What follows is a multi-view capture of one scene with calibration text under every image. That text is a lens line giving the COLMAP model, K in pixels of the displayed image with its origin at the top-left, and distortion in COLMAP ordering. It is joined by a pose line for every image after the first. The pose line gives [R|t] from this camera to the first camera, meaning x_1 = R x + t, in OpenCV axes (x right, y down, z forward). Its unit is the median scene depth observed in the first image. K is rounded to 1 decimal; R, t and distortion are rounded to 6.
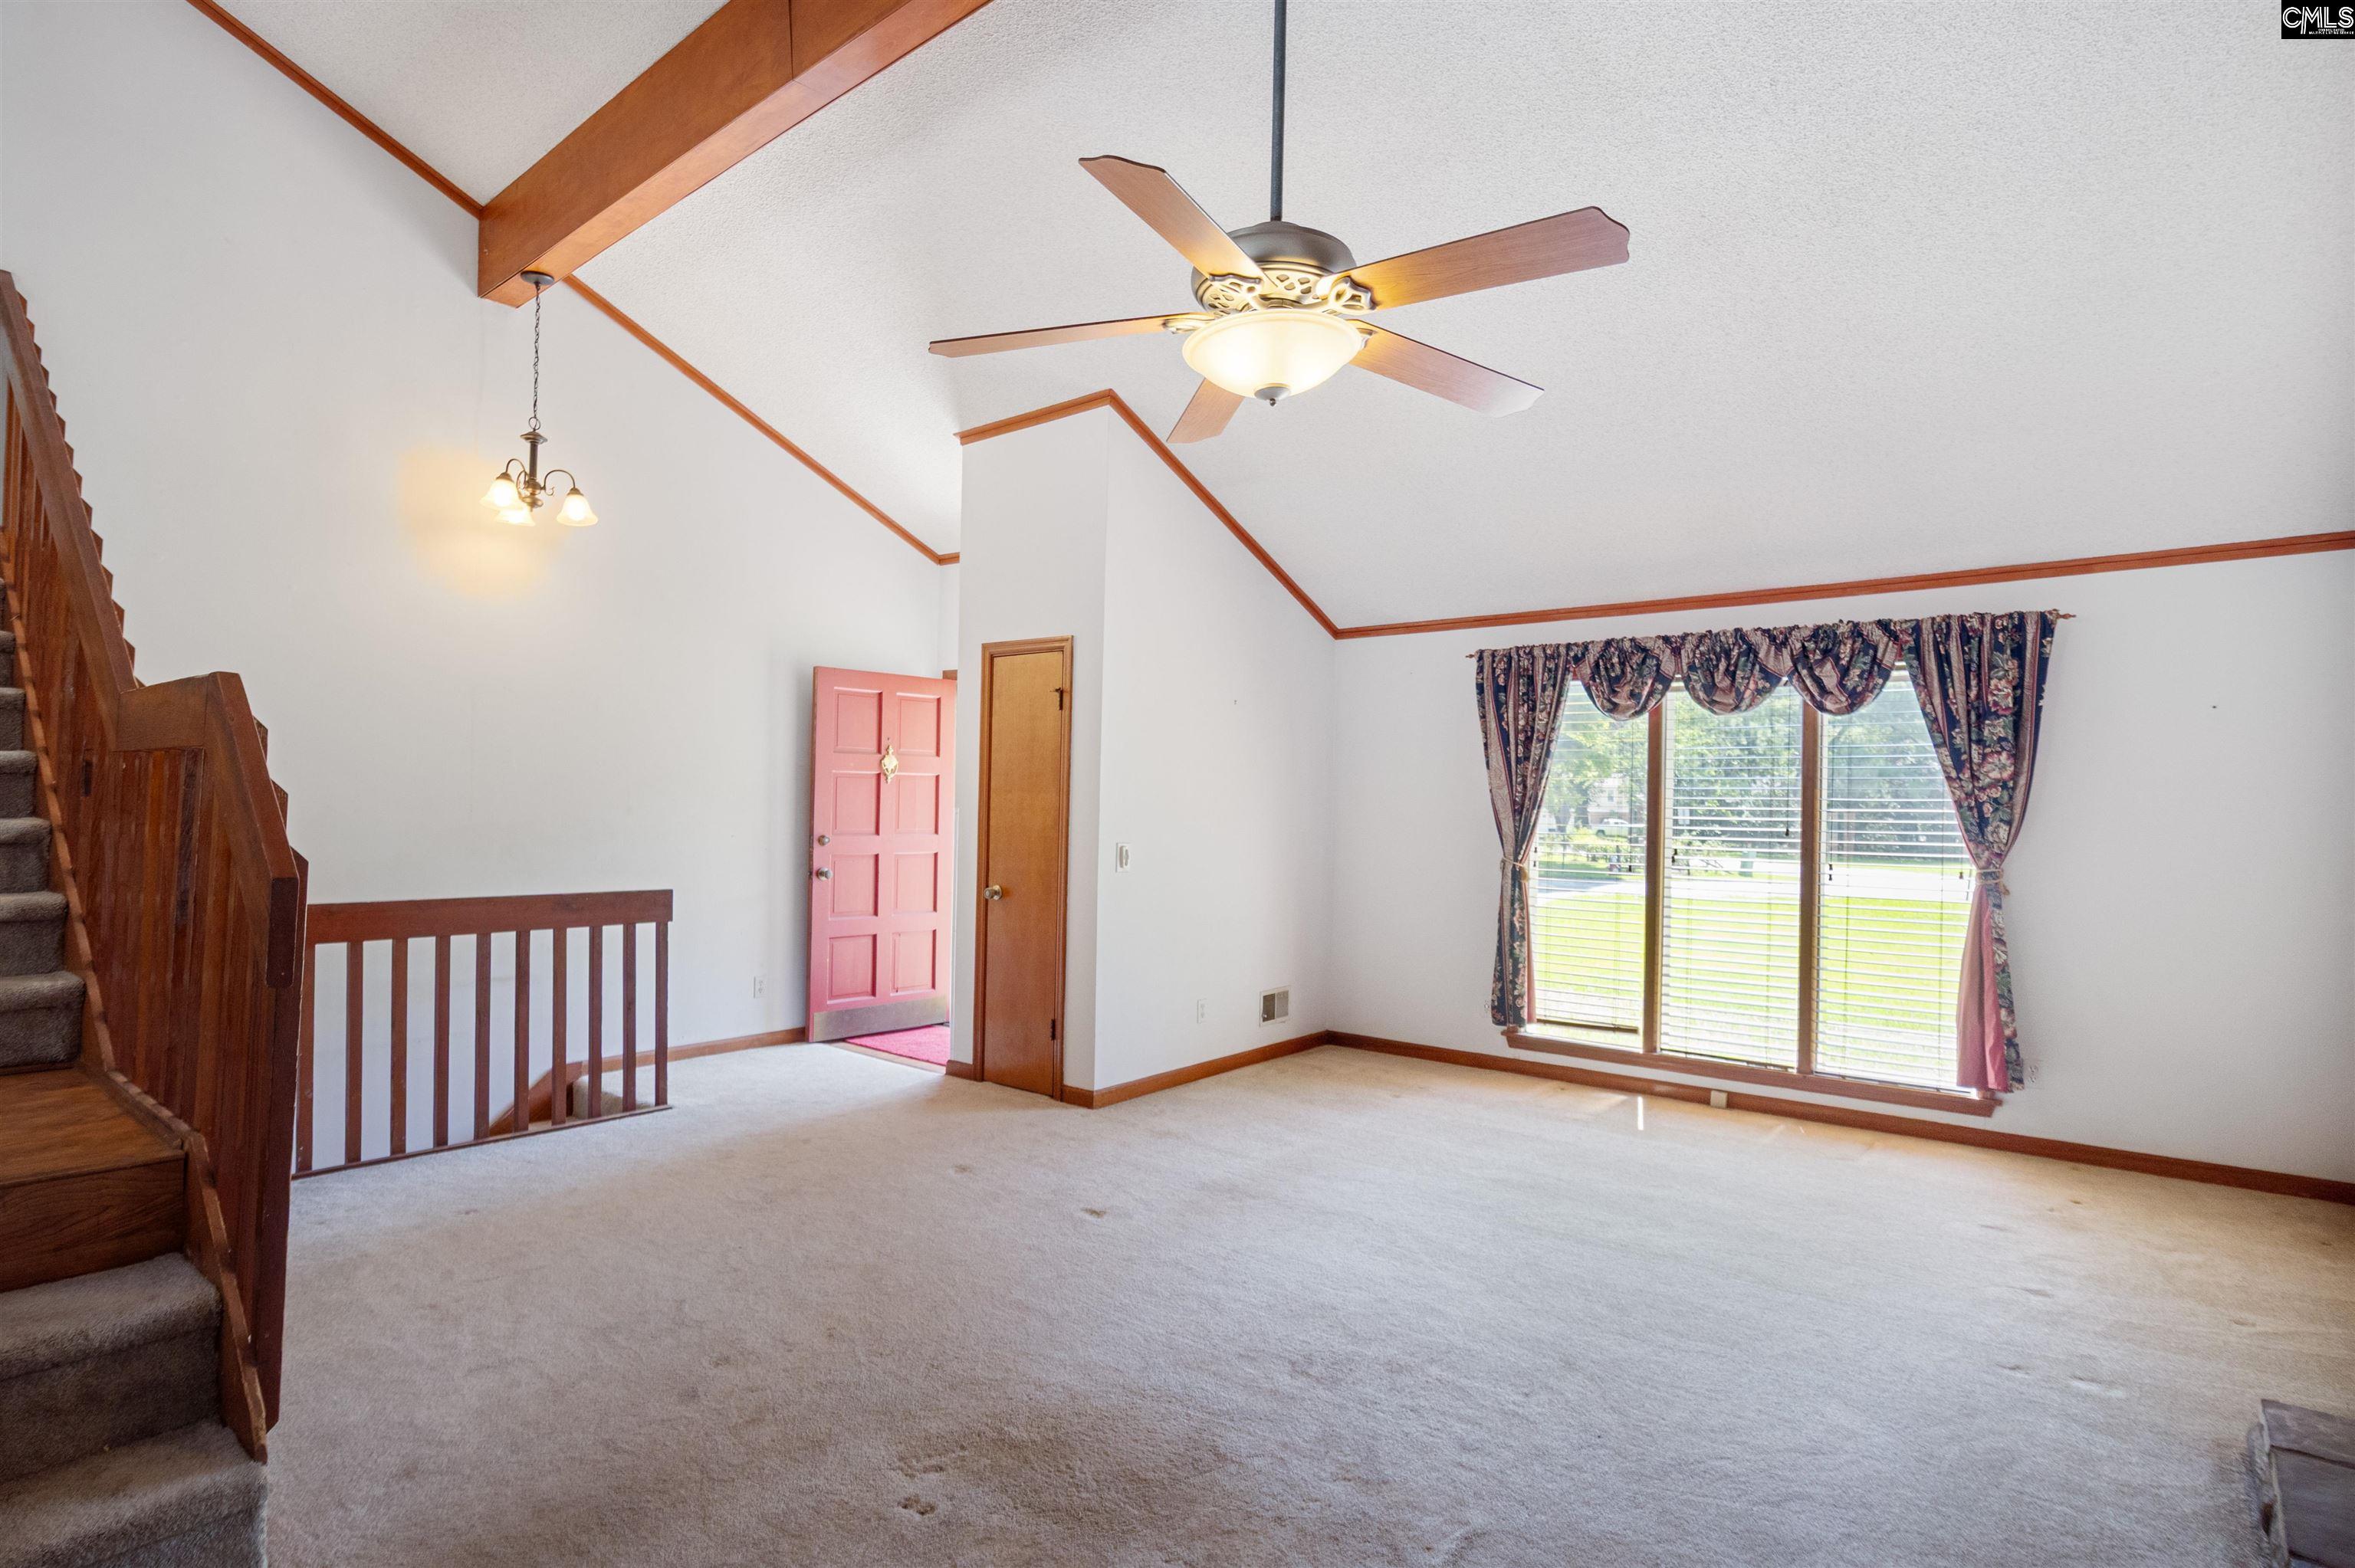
lens RADIAL K [[1184.4, 0, 1177.5], [0, 1184.4, 784.0], [0, 0, 1]] dist [0.001595, -0.005383]
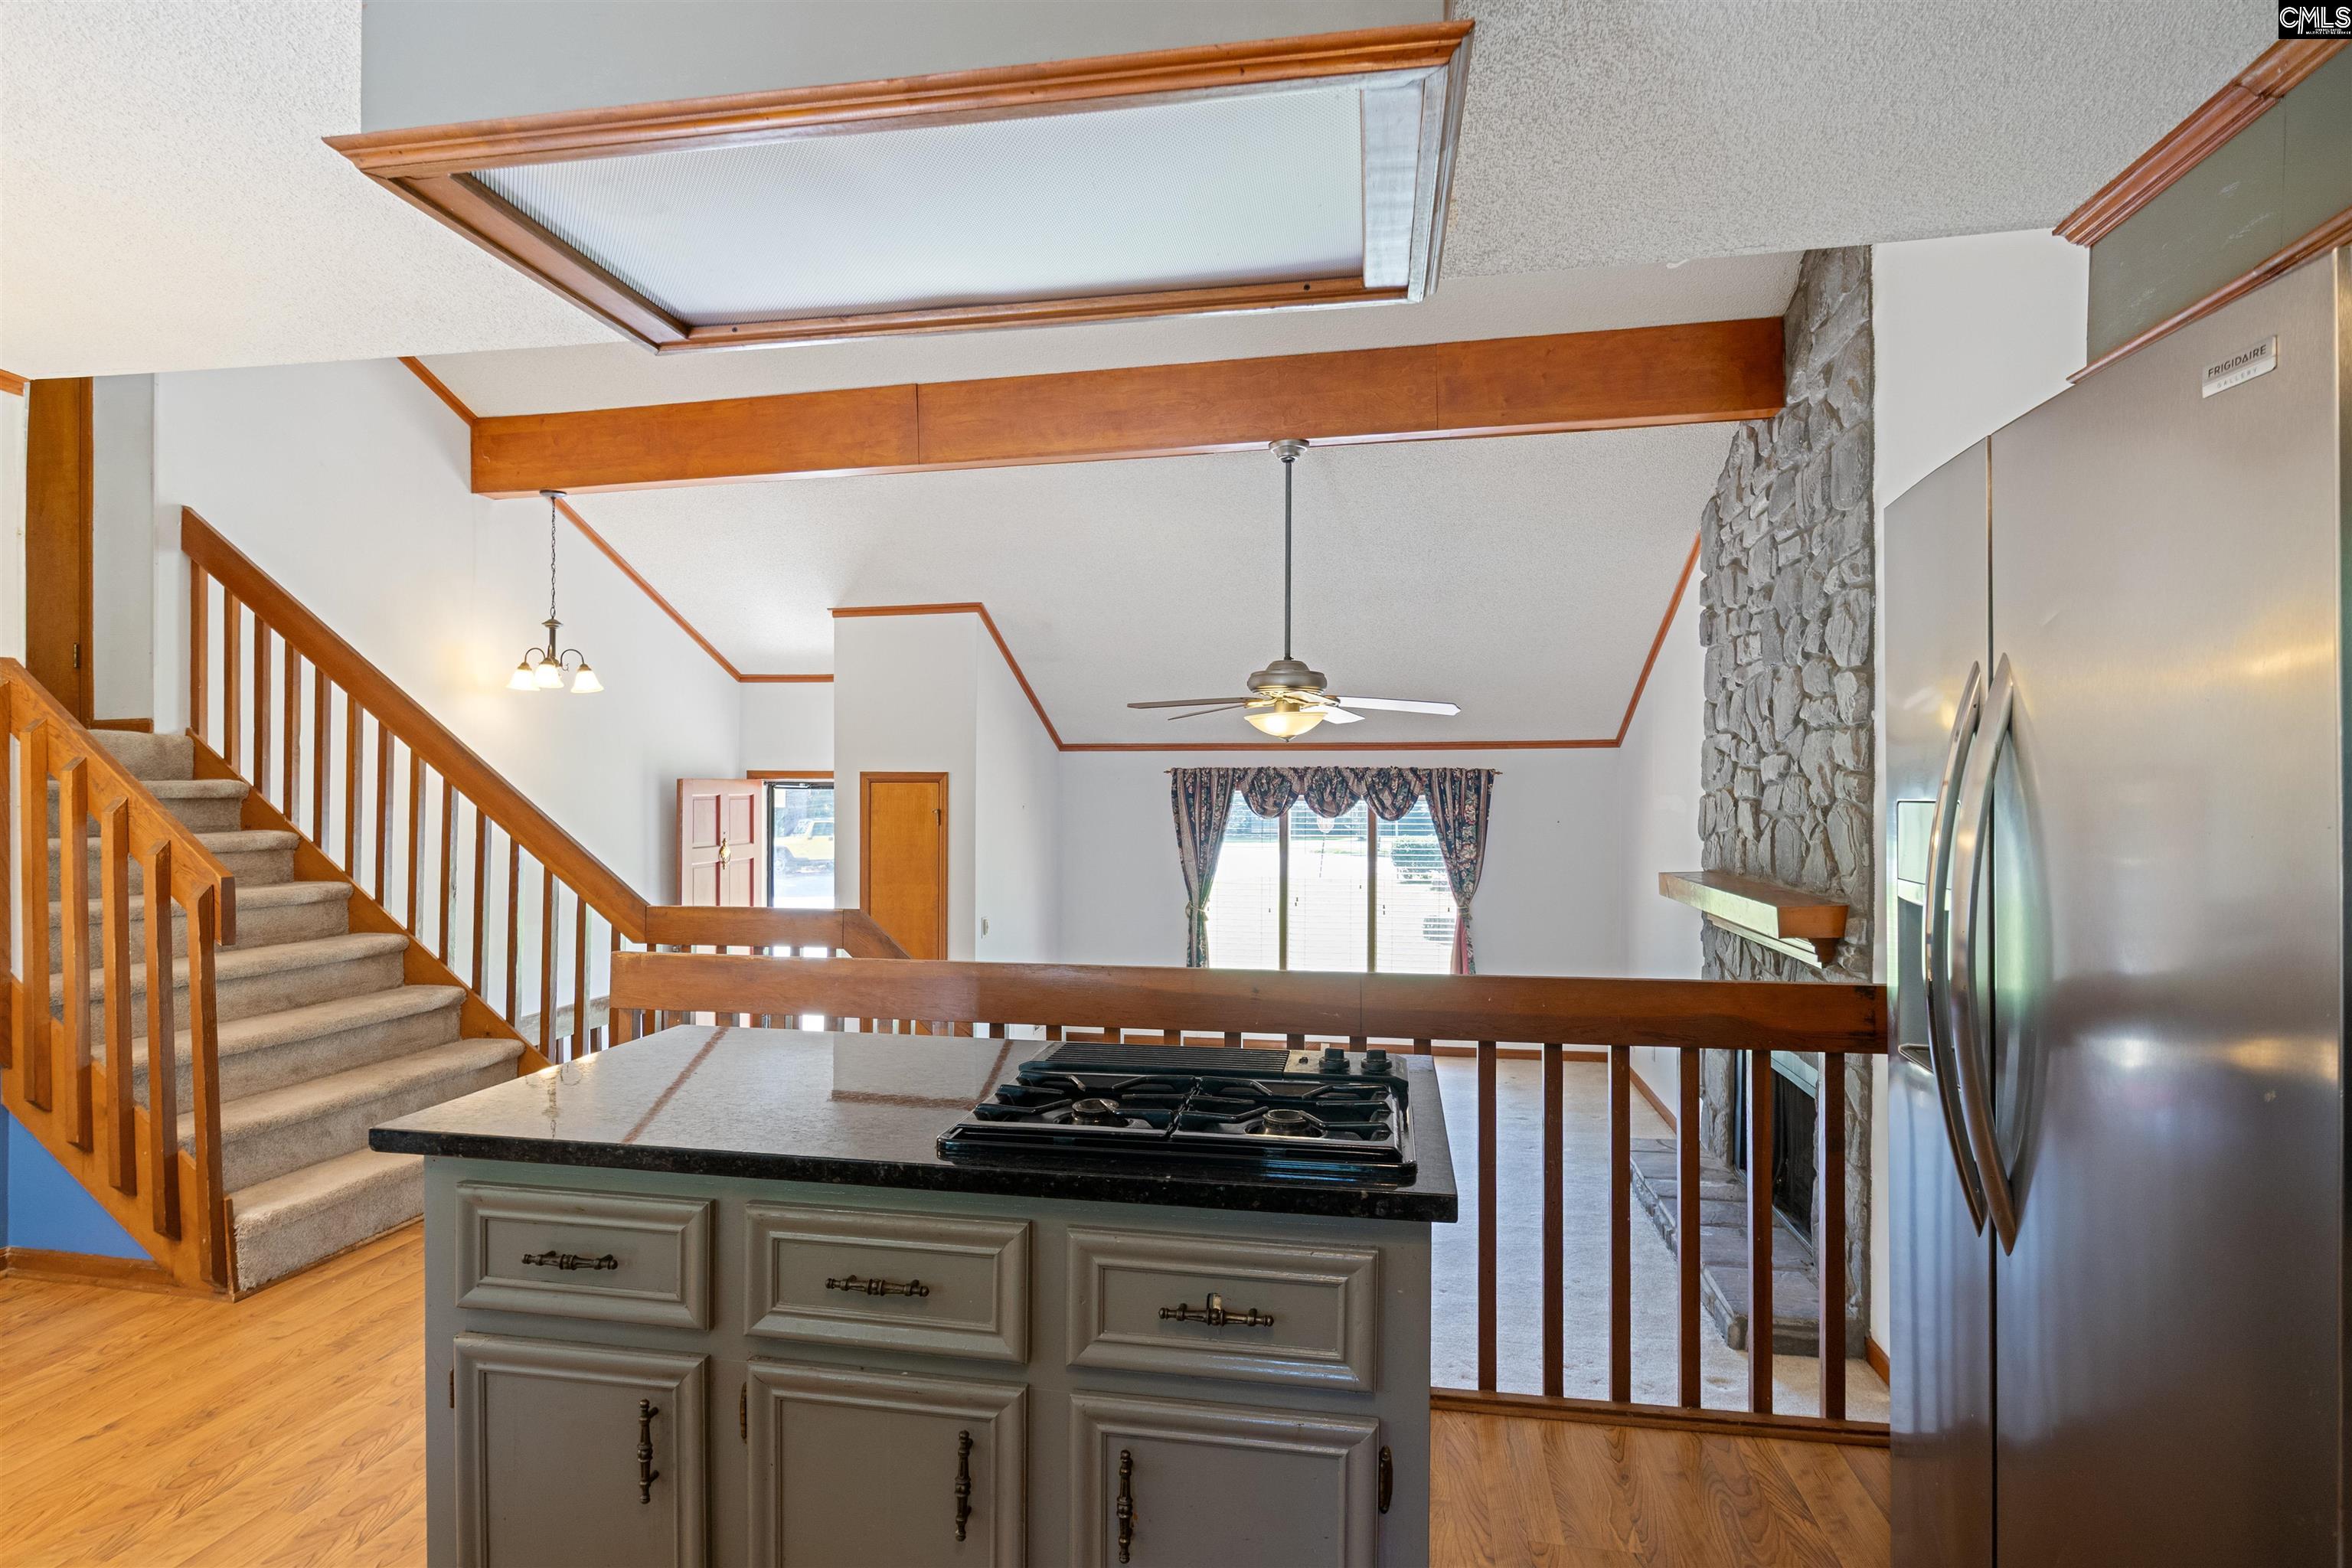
lens RADIAL K [[1183.0, 0, 1176.0], [0, 1183.0, 784.0], [0, 0, 1]] dist [0.001595, -0.005383]
pose [[0.881756, -0.009375, 0.471613, -0.513932], [0.003136, 0.999897, 0.014015, -0.130793], [-0.471696, -0.010879, 0.881694, -0.365631]]
